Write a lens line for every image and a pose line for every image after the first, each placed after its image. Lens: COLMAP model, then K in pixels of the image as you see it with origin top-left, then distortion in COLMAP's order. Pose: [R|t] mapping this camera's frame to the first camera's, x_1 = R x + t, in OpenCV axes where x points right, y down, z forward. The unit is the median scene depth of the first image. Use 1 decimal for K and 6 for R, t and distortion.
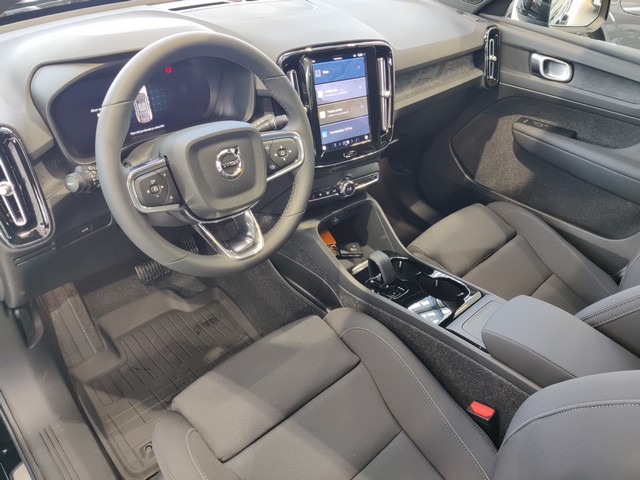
lens RADIAL K [[510.8, 0, 322.0], [0, 510.8, 246.7], [0, 0, 1]] dist [0.039017, -0.095289]
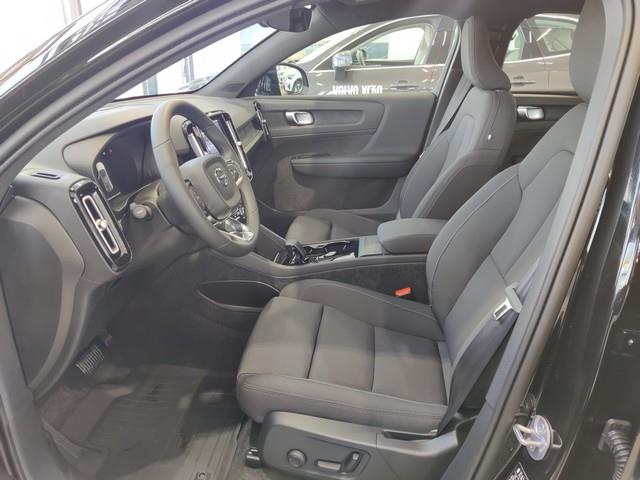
lens RADIAL K [[510.8, 0, 322.0], [0, 510.8, 246.7], [0, 0, 1]] dist [0.039017, -0.095289]
pose [[0.746824, -0.340625, 0.571165, -0.662403], [0.473578, 0.875374, -0.097180, 0.217176], [-0.466881, 0.343067, 0.815062, -0.184286]]
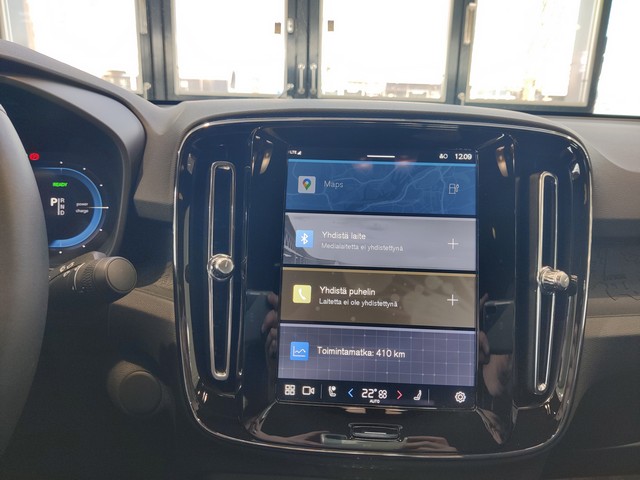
lens RADIAL K [[510.8, 0, 322.0], [0, 510.8, 246.7], [0, 0, 1]] dist [0.039017, -0.095289]
pose [[0.776230, 0.067096, -0.626870, 0.222653], [-0.335360, 0.885918, -0.320442, -0.175030], [0.533855, 0.458963, 0.710177, 0.727763]]
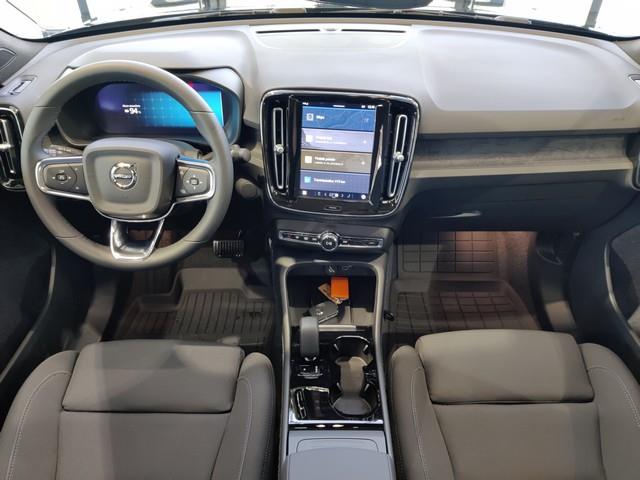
lens RADIAL K [[510.8, 0, 322.0], [0, 510.8, 246.7], [0, 0, 1]] dist [0.039017, -0.095289]
pose [[0.713375, 0.364406, -0.598585, 0.632059], [-0.362226, 0.922954, 0.130184, -0.235297], [0.599906, 0.123953, 0.790410, 0.277423]]
